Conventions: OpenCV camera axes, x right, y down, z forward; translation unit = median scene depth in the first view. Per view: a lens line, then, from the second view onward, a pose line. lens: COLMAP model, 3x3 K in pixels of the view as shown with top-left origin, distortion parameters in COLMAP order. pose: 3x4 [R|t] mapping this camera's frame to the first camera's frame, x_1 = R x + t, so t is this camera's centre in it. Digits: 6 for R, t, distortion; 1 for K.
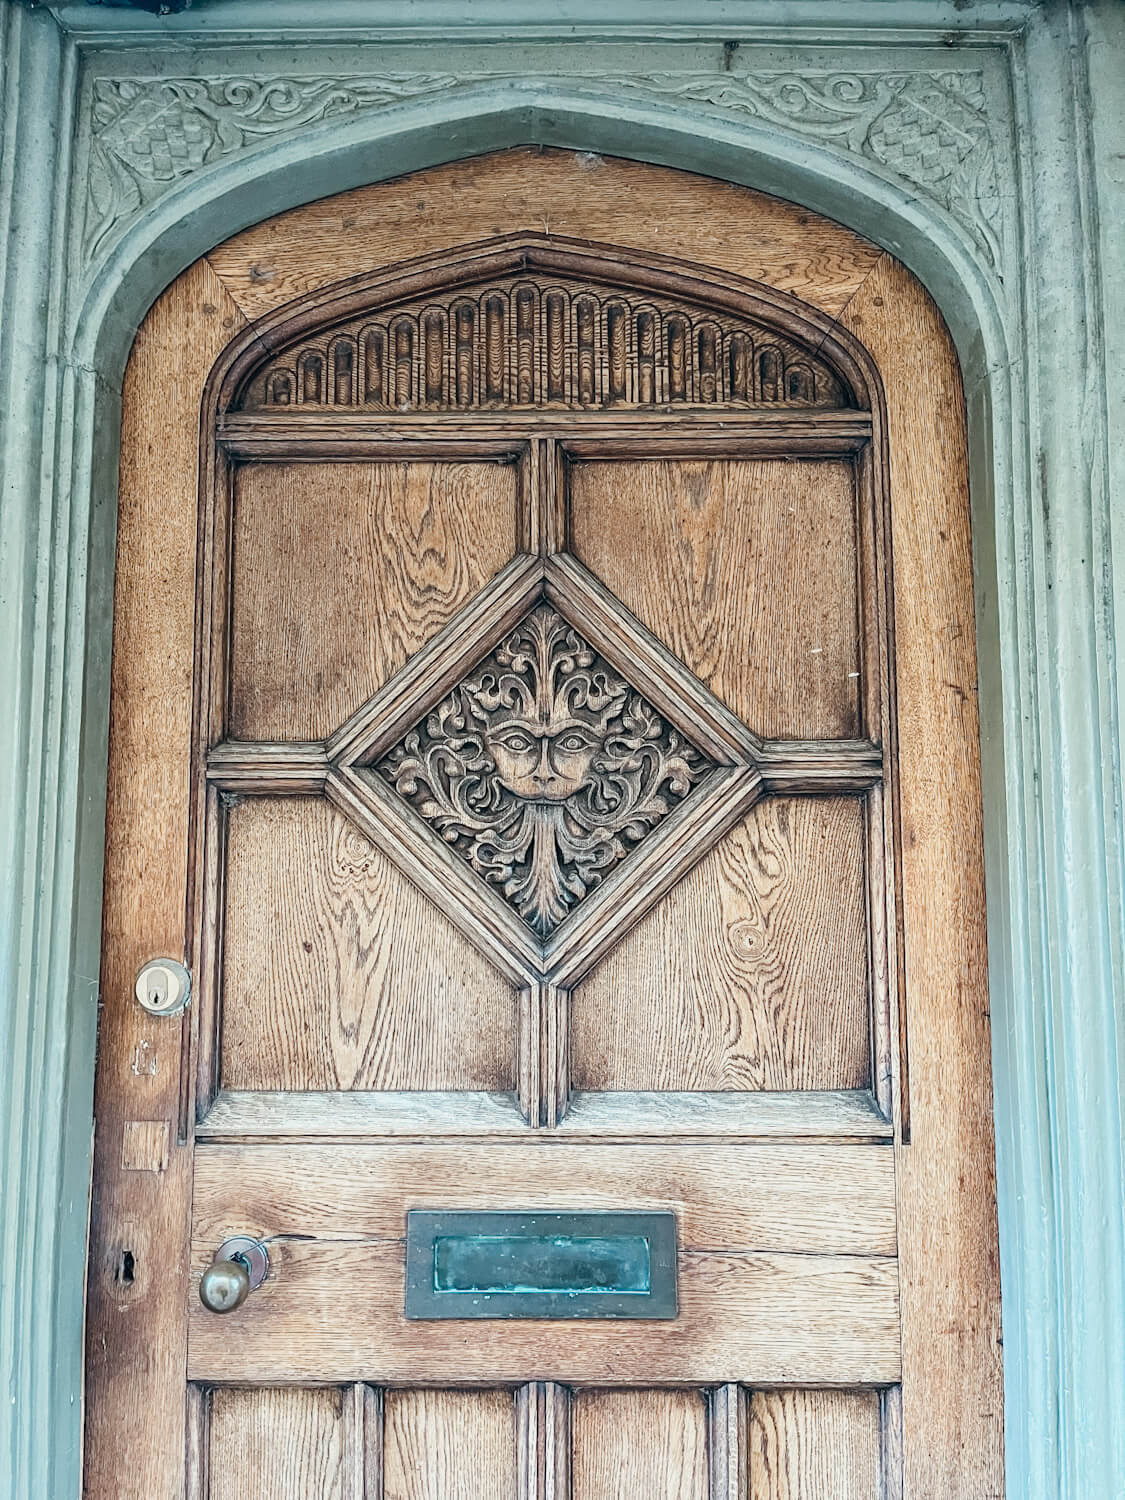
lens RADIAL K [[1133.0, 0, 567.6], [0, 1133.0, 766.4], [0, 0, 1]] dist [0.036208, -0.055573]
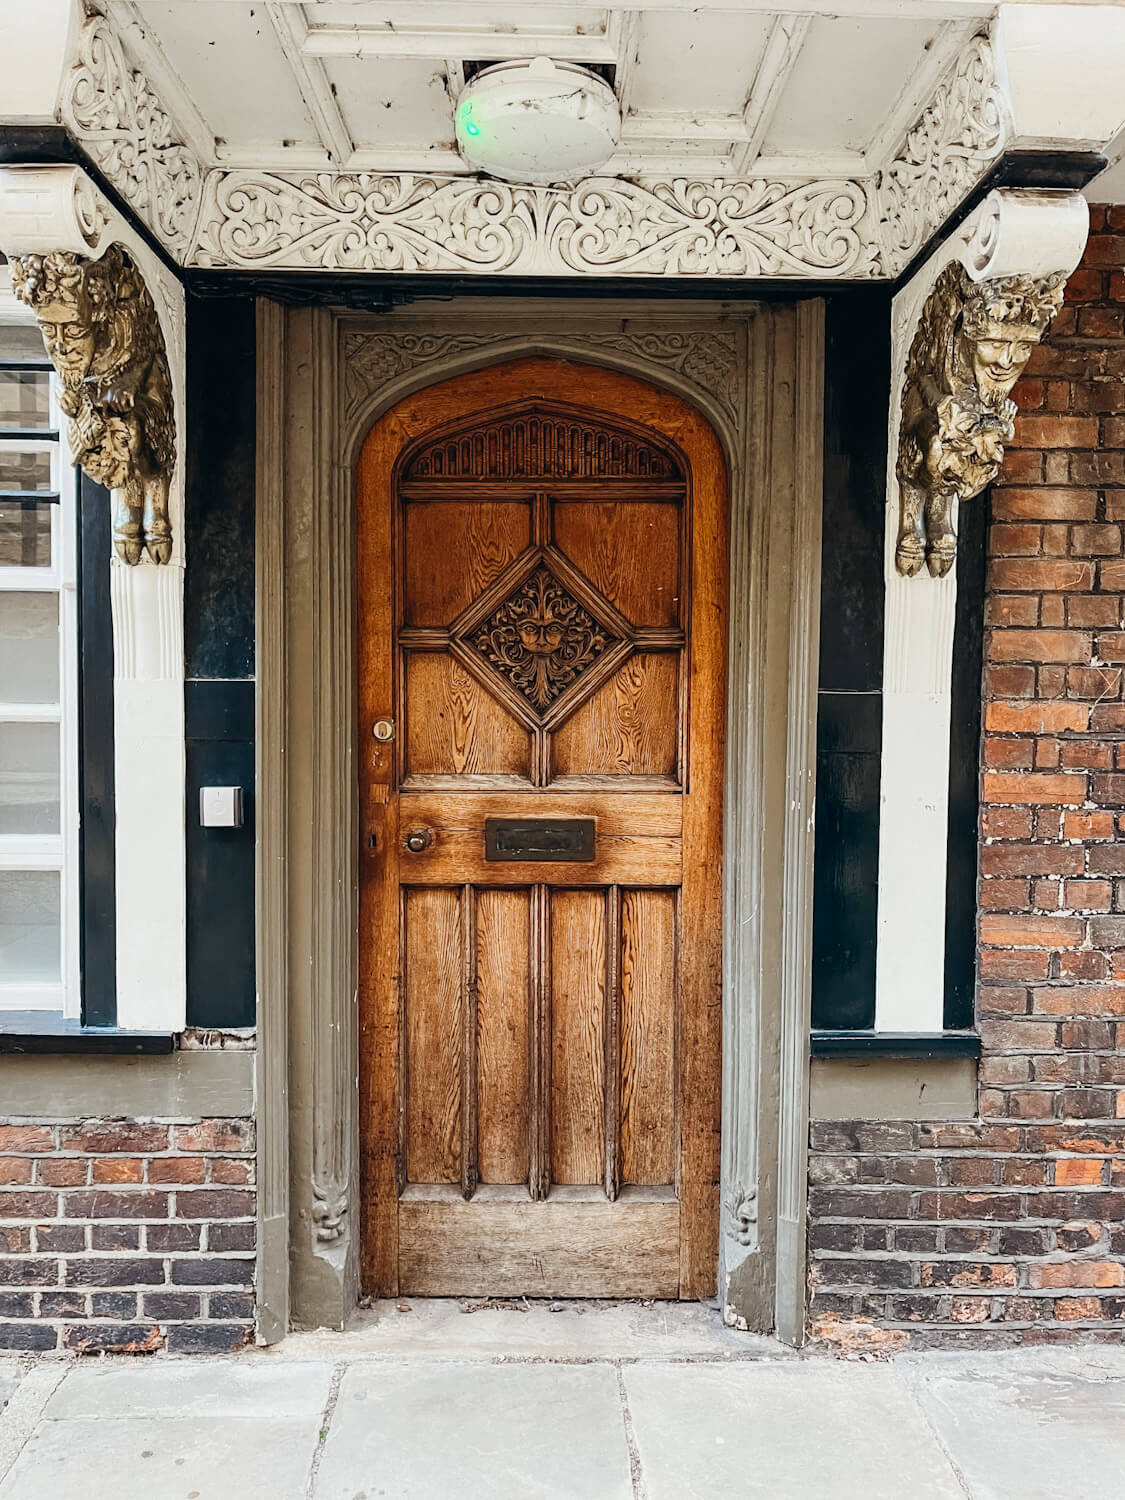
lens RADIAL K [[1133.0, 0, 567.6], [0, 1133.0, 766.4], [0, 0, 1]] dist [0.036208, -0.055573]
pose [[0.999978, 0.006259, 0.002382, 0.029129], [-0.006513, 0.991664, 0.128689, -0.041245], [-0.001557, -0.128702, 0.991682, -1.366133]]
